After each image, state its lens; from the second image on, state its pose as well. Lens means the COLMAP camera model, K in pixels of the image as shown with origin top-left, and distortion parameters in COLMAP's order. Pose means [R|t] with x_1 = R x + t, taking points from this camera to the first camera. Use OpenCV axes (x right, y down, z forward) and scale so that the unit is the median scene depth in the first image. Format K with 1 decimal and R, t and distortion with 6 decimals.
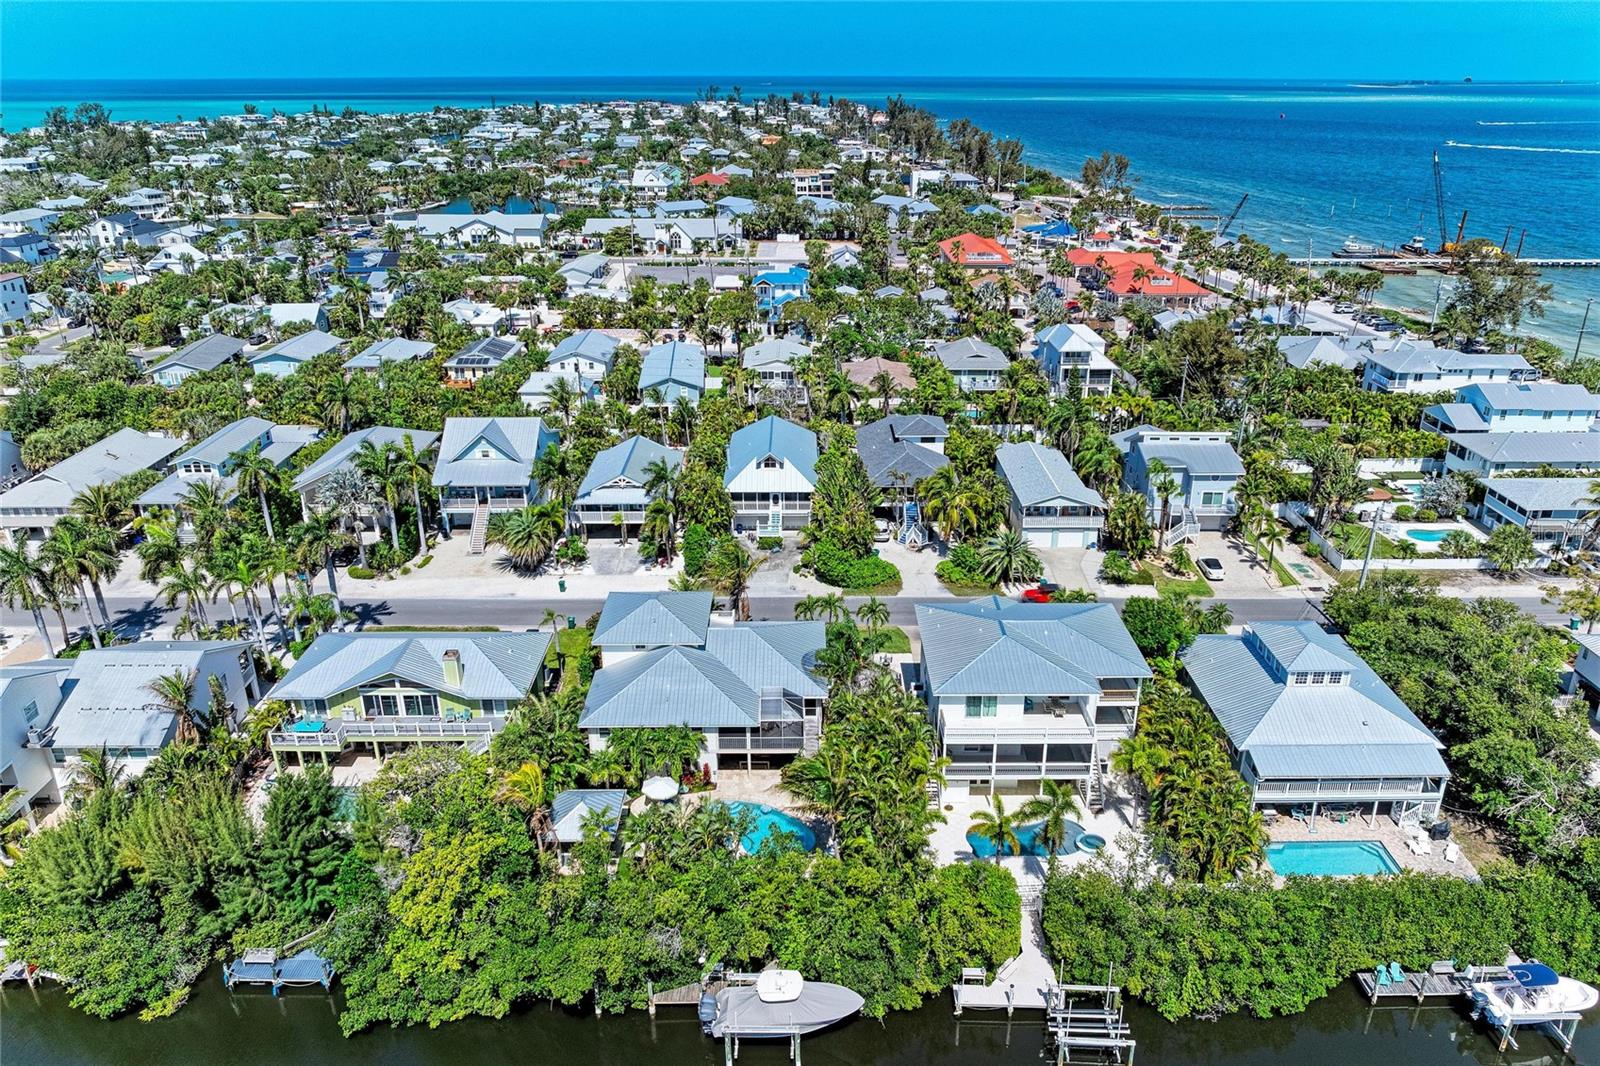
lens RADIAL K [[1124.0, 0, 795.5], [0, 1124.0, 534.9], [0, 0, 1]] dist [-0.036924, 0.008534]
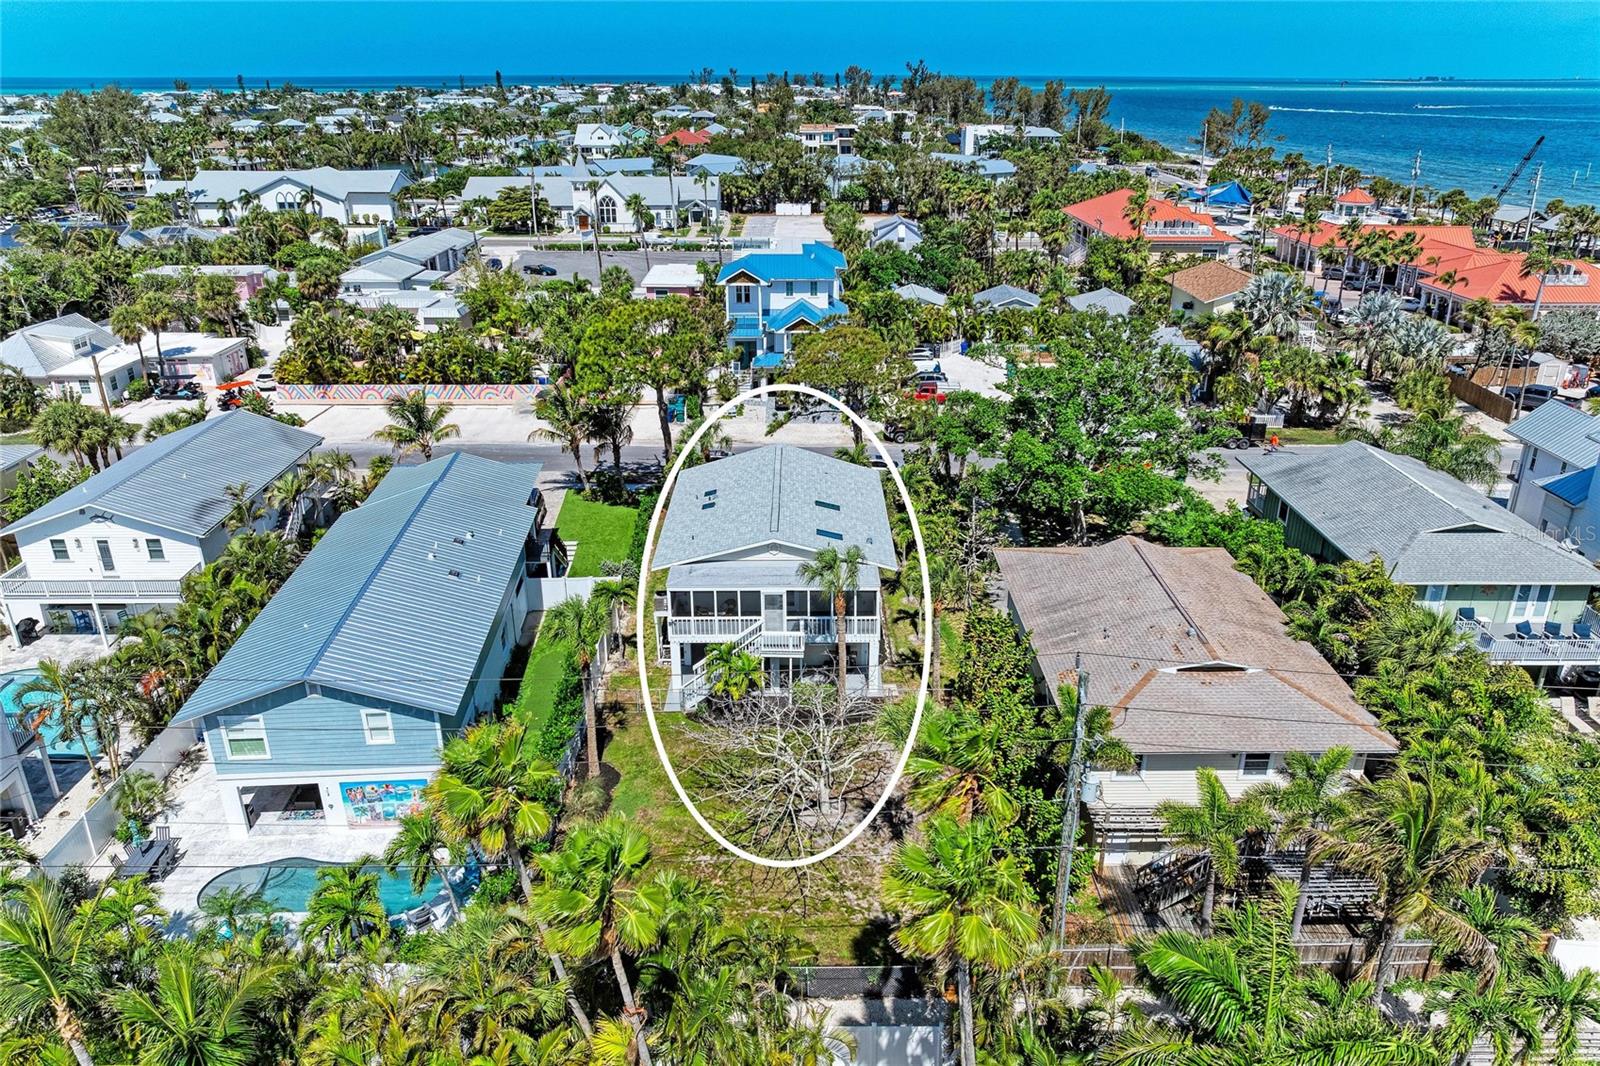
lens RADIAL K [[1124.0, 0, 804.3], [0, 1124.0, 529.4], [0, 0, 1]] dist [-0.036924, 0.008534]
pose [[0.999969, -0.000592, 0.007798, -0.005878], [0.000631, 0.999987, -0.004971, -0.087782], [-0.007795, 0.004976, 0.999957, 0.397962]]
